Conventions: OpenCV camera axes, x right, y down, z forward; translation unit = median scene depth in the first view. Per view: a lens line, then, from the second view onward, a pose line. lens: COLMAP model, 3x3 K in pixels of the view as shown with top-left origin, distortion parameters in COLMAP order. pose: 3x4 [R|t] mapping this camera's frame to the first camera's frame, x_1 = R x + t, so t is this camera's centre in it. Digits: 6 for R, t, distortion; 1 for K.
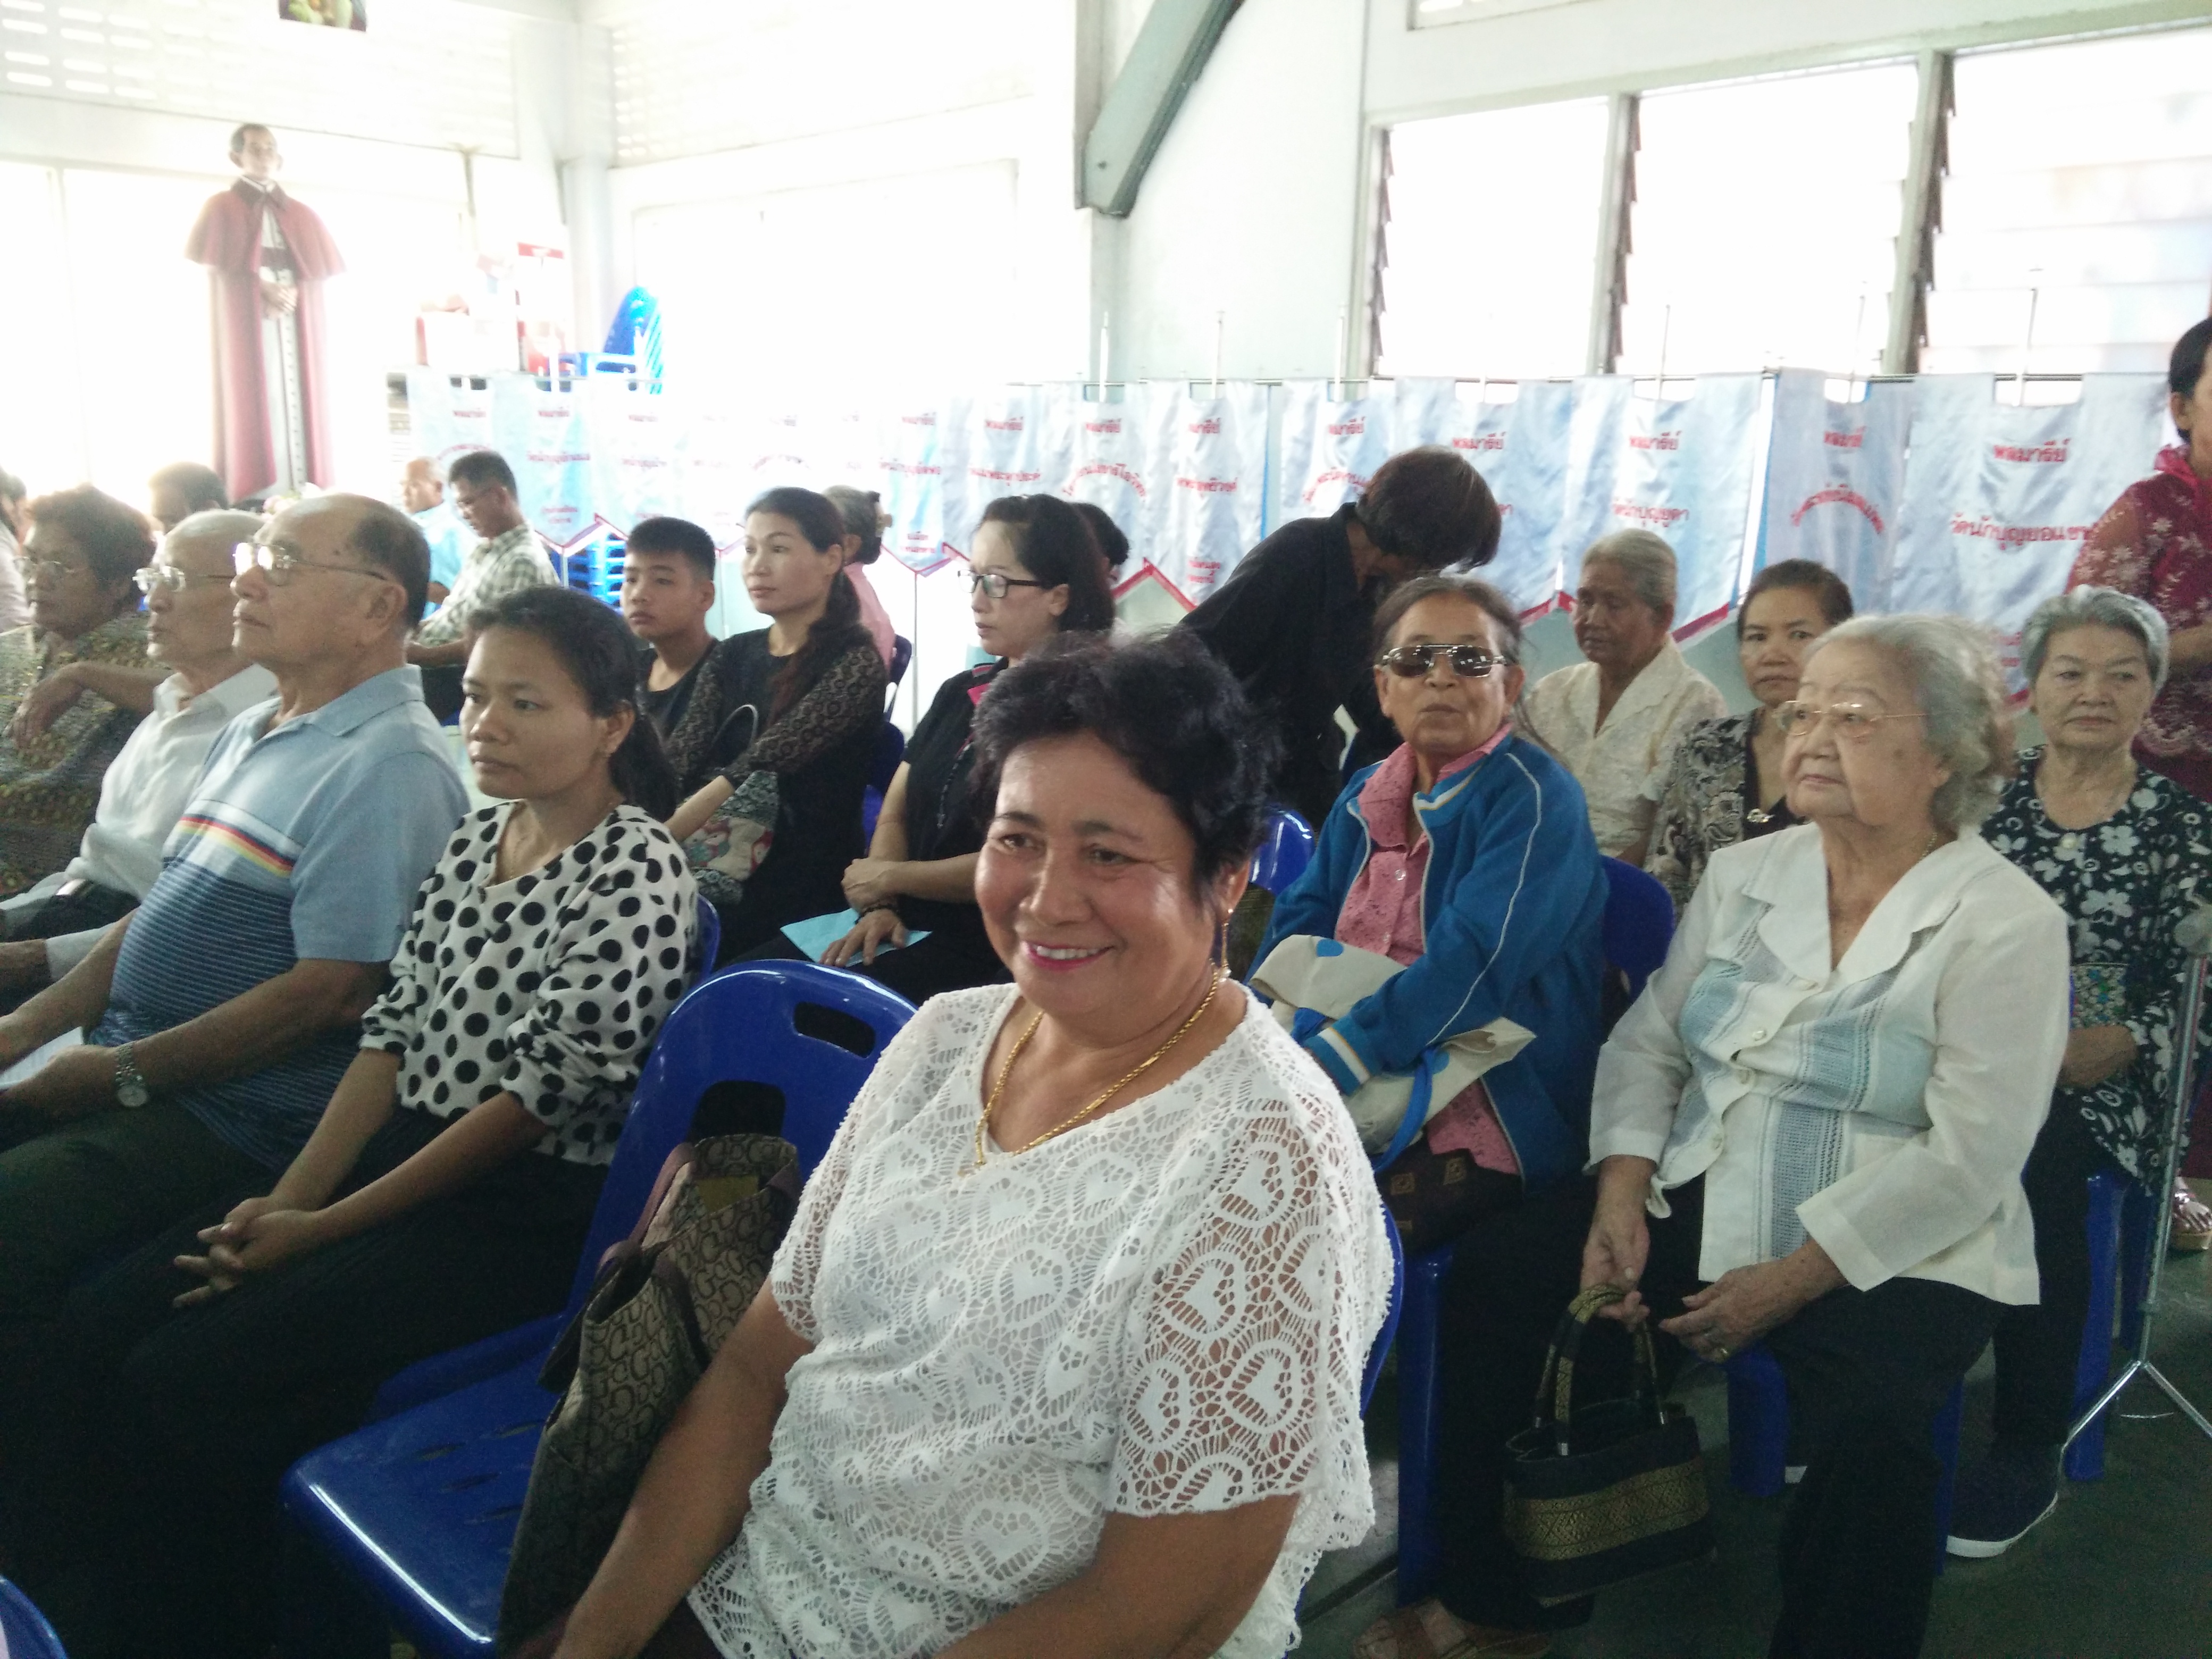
lens RADIAL K [[1811.7, 0, 1139.8], [0, 1811.7, 847.0], [0, 0, 1]] dist [0.099968, -0.108630]
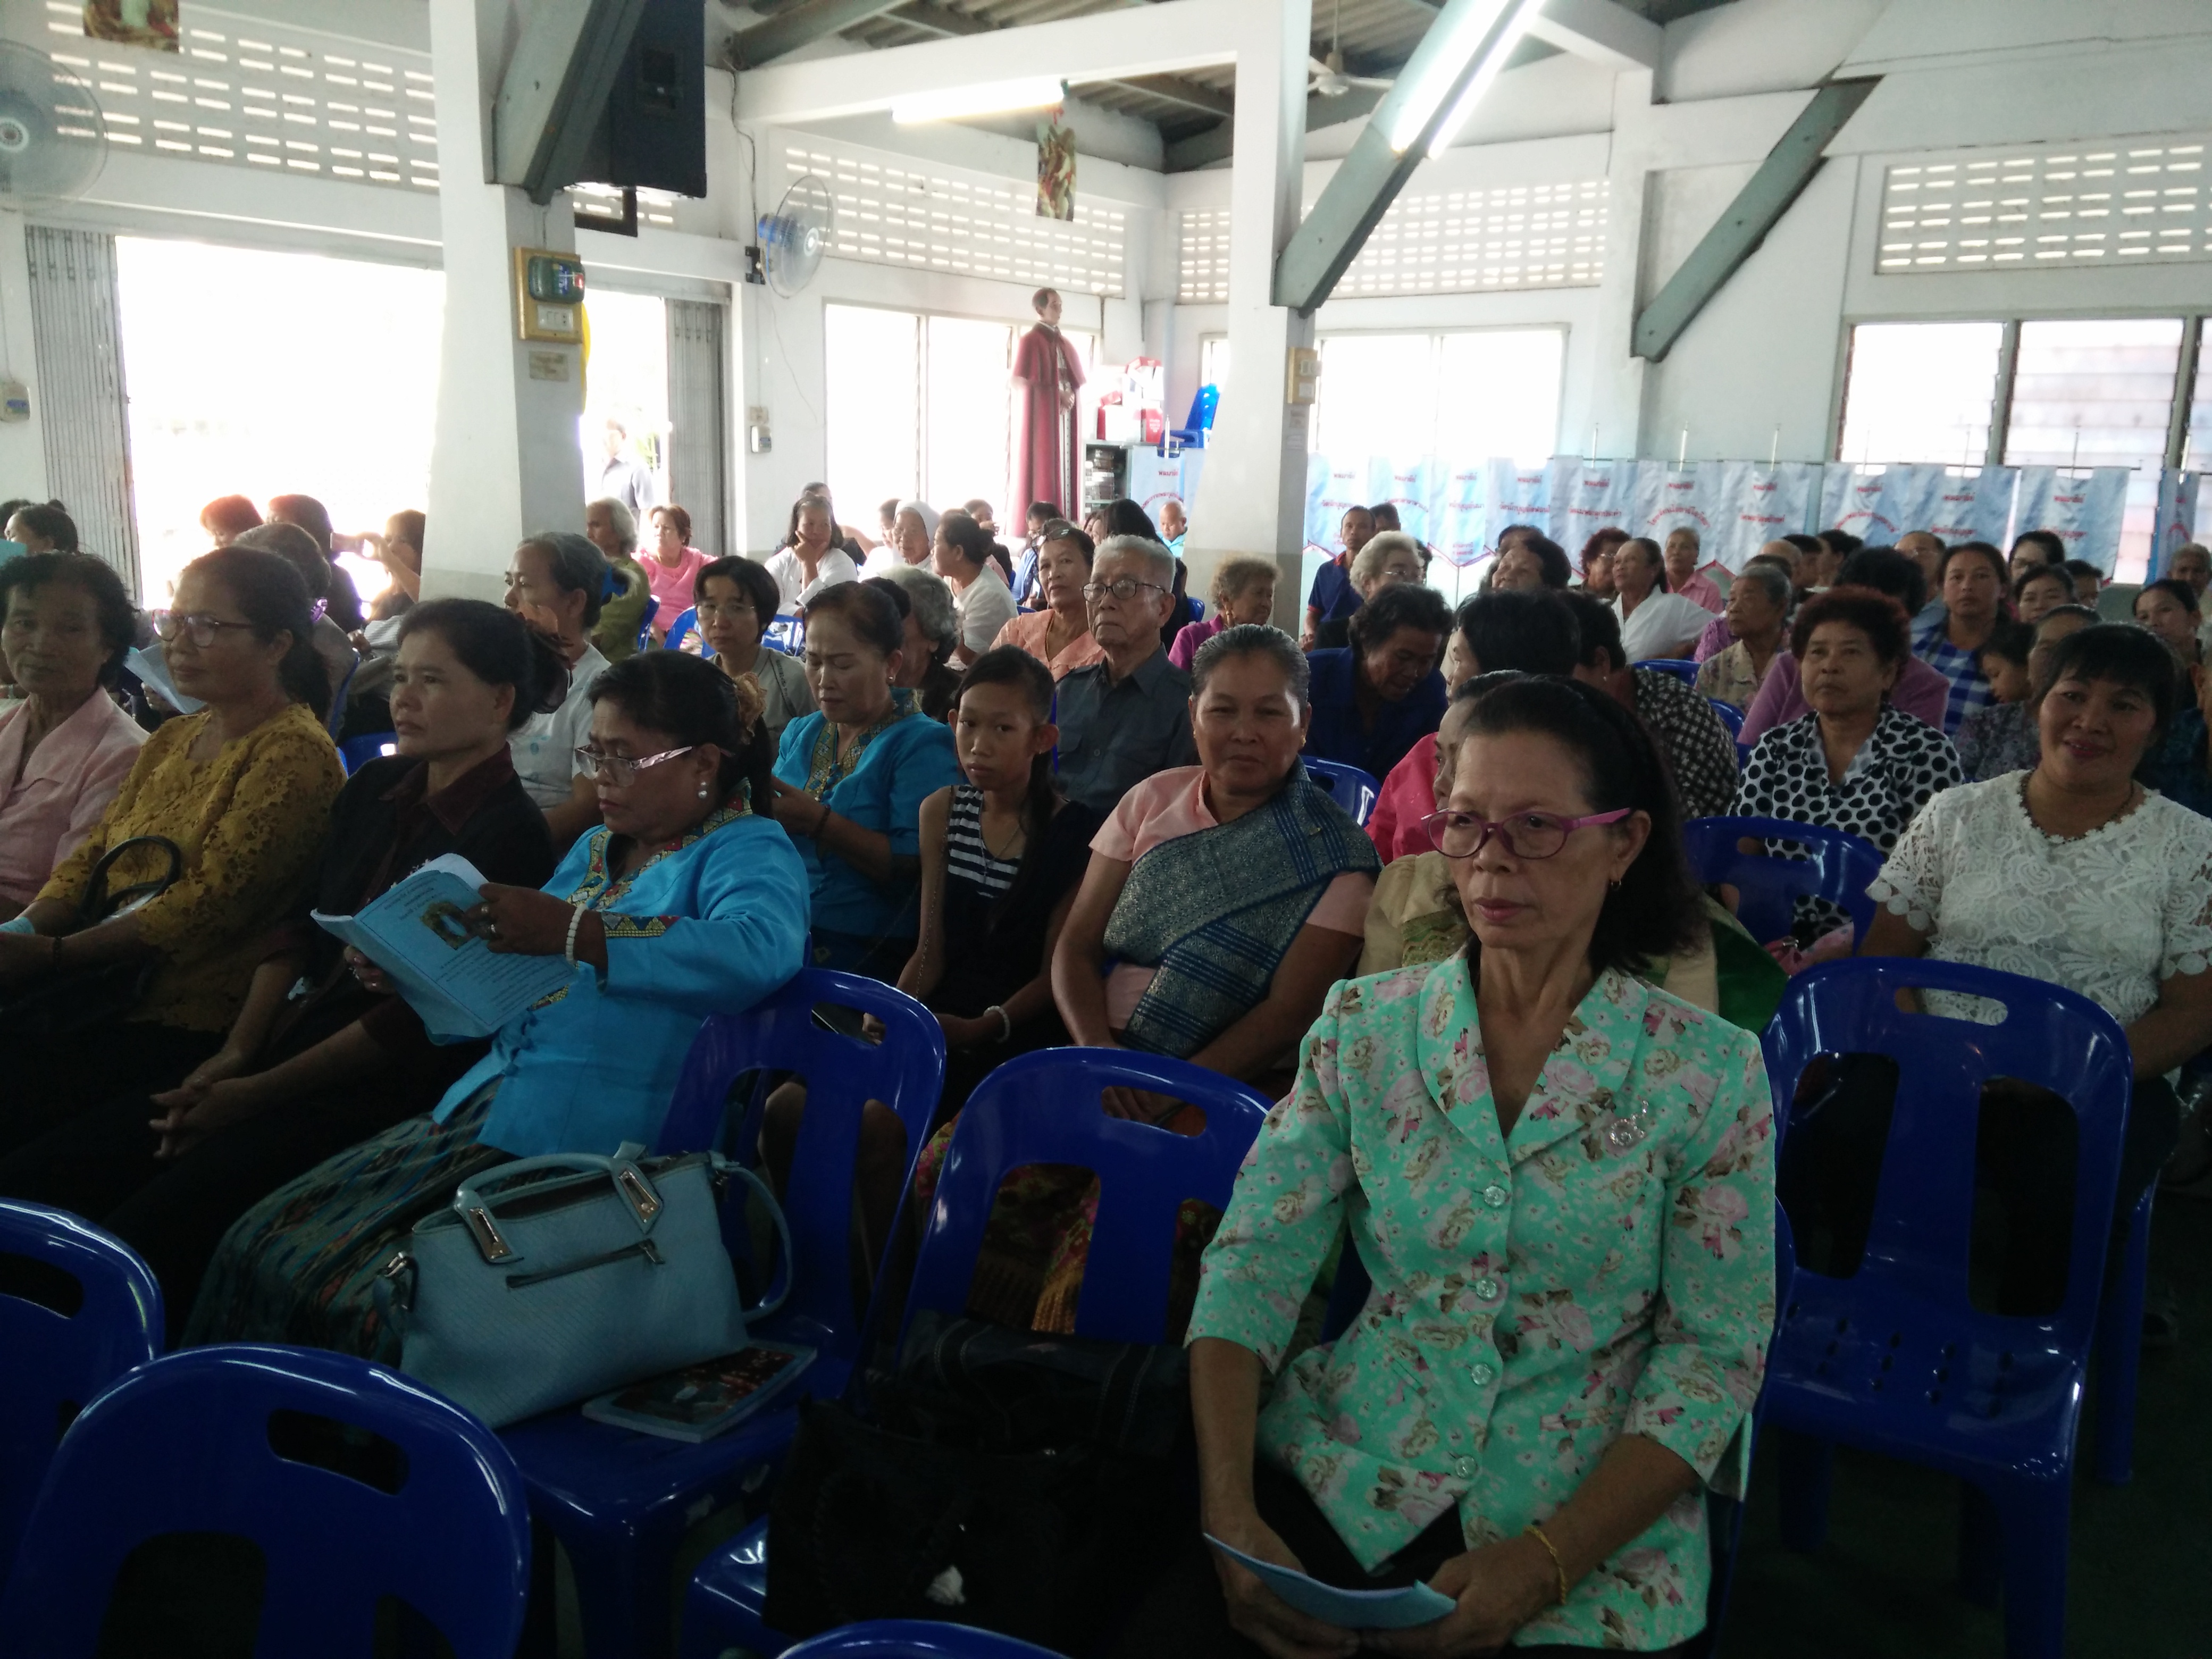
lens RADIAL K [[1811.7, 0, 1135.0], [0, 1811.7, 866.1], [0, 0, 1]] dist [0.099968, -0.108630]
pose [[0.989206, -0.025278, 0.144332, -1.085294], [0.025057, 0.999680, 0.003349, 0.159330], [-0.144370, 0.000304, 0.989524, -0.912912]]
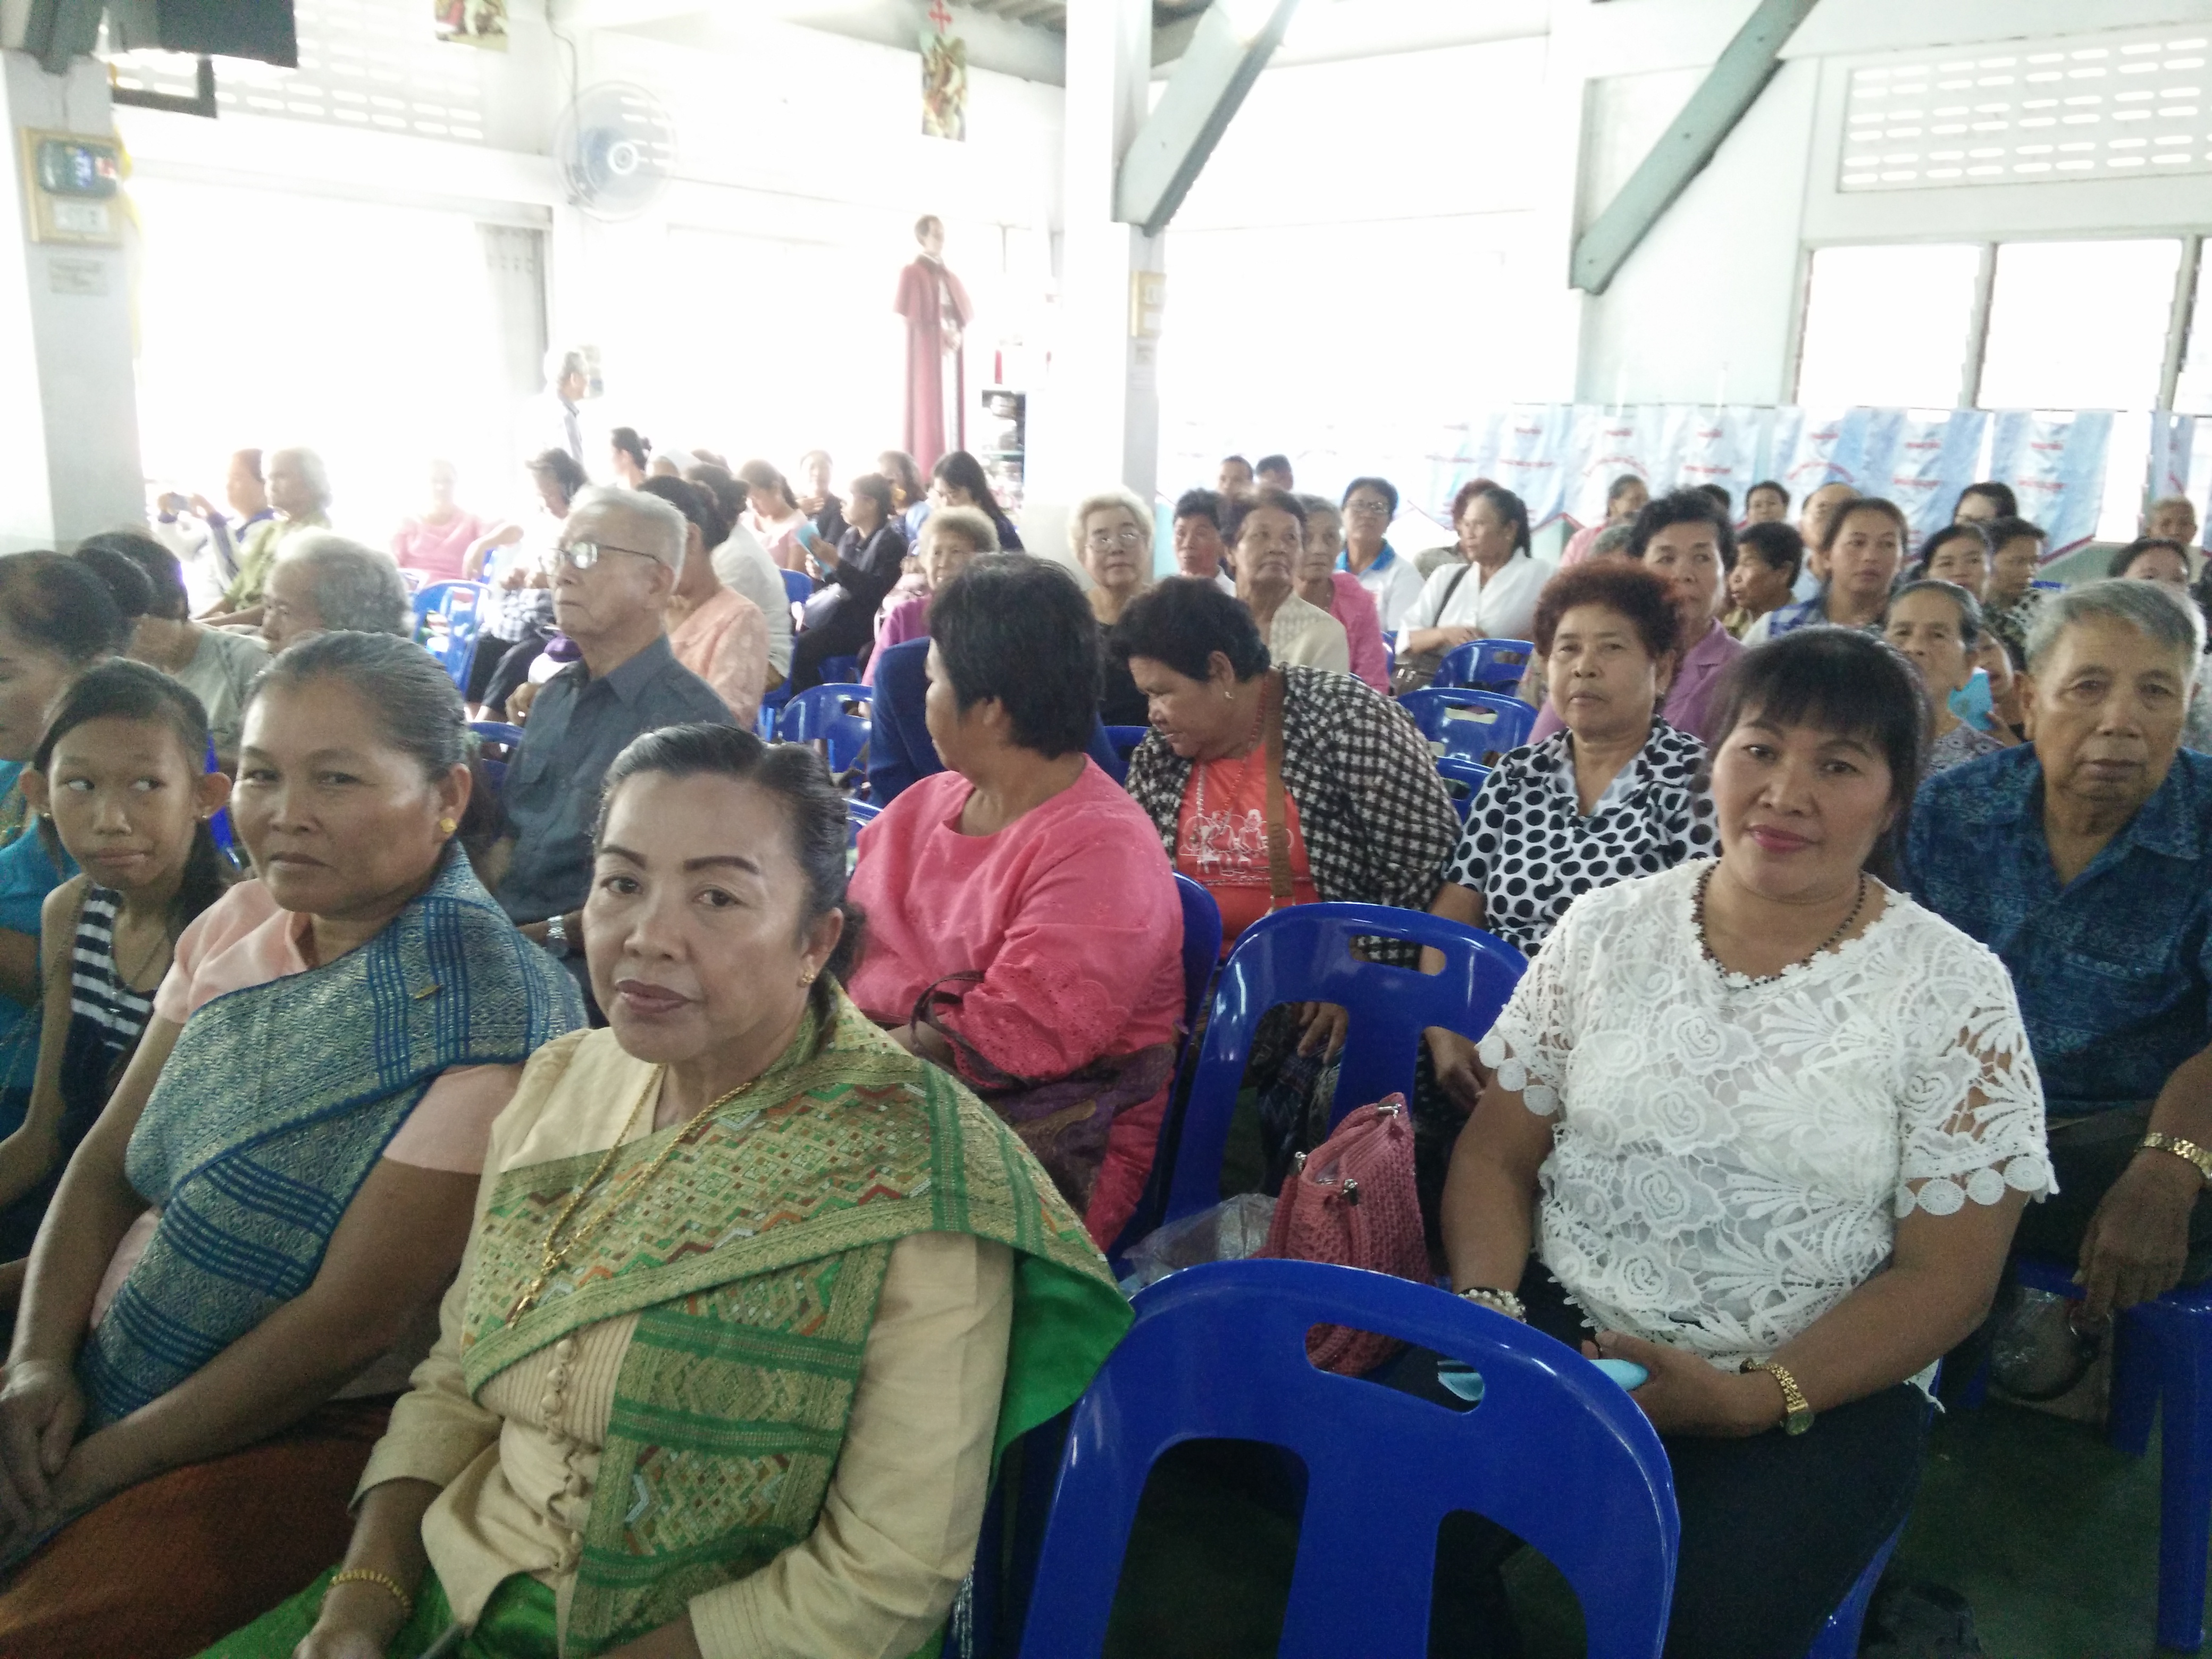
lens RADIAL K [[1811.7, 0, 1134.8], [0, 1811.7, 858.5], [0, 0, 1]] dist [0.099968, -0.108630]
pose [[0.991799, -0.026334, 0.125064, -0.865655], [0.023658, 0.999459, 0.022835, 0.123719], [-0.125598, -0.019689, 0.991886, -0.711256]]
